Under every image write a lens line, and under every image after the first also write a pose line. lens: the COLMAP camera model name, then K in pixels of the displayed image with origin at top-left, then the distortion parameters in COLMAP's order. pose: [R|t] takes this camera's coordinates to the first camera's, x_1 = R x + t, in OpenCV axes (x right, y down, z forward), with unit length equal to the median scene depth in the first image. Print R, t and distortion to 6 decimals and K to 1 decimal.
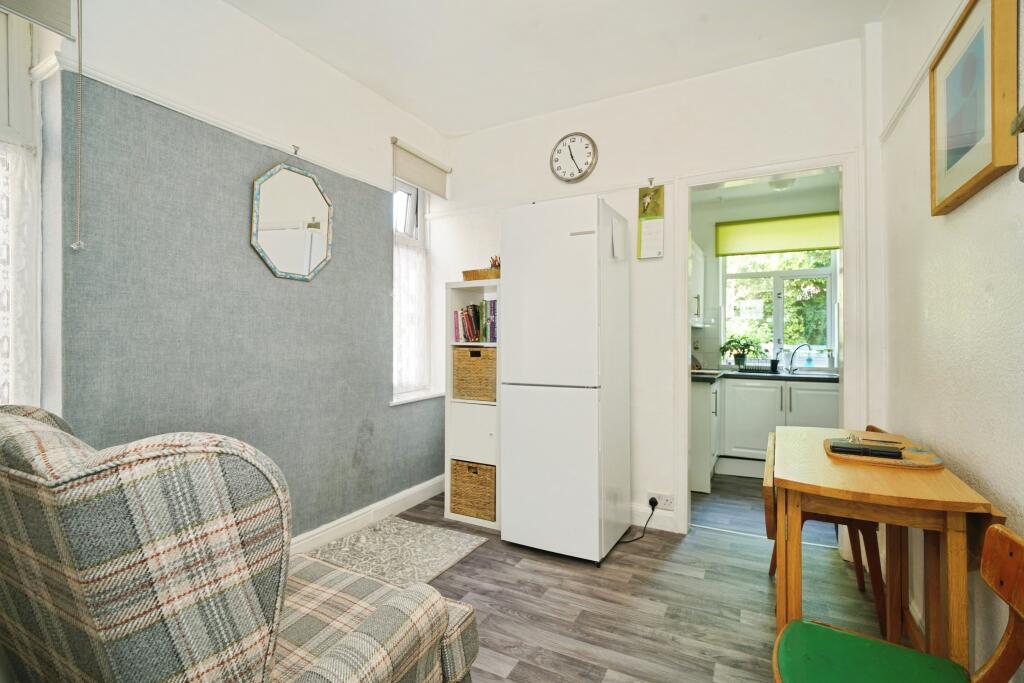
lens RADIAL K [[481.4, 0, 508.1], [0, 481.4, 338.9], [0, 0, 1]] dist [-0.013992, 0.005607]
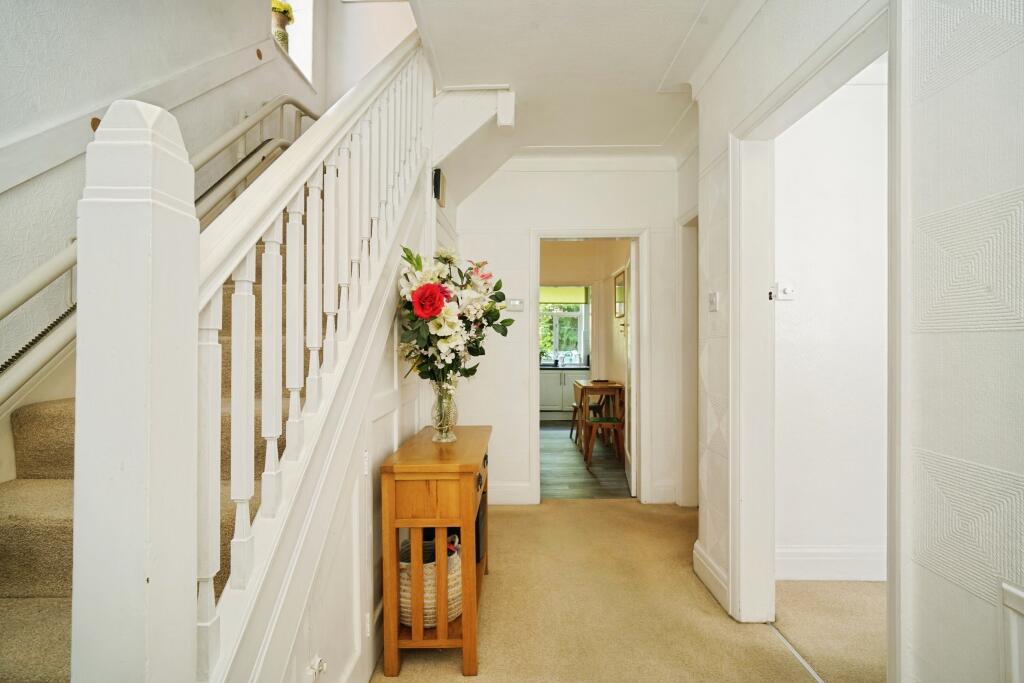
lens RADIAL K [[481.4, 0, 511.4], [0, 481.4, 344.0], [0, 0, 1]] dist [-0.013992, 0.005607]
pose [[0.882086, 0.002743, 0.471080, -0.818512], [-0.002833, 0.999996, -0.000518, -0.029547], [-0.471079, -0.000878, 0.882091, -0.992056]]
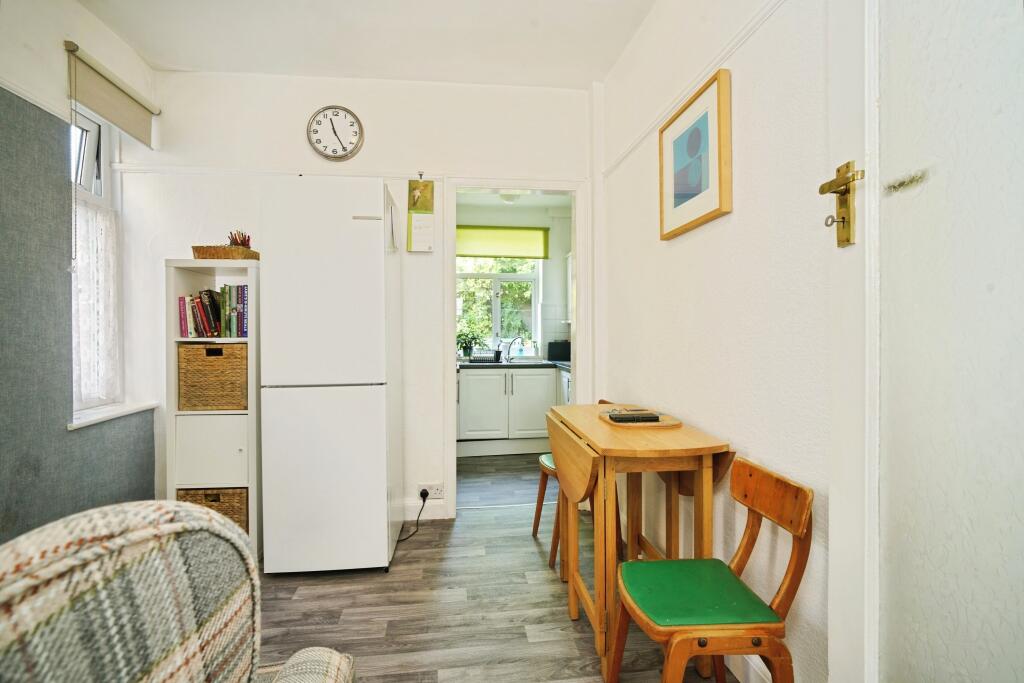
lens RADIAL K [[481.4, 0, 511.0], [0, 481.4, 339.0], [0, 0, 1]] dist [-0.013992, 0.005607]
pose [[0.815416, -0.010622, 0.578779, -0.129188], [0.004243, 0.999914, 0.012374, 0.001827], [-0.578861, -0.007634, 0.815391, 0.069929]]
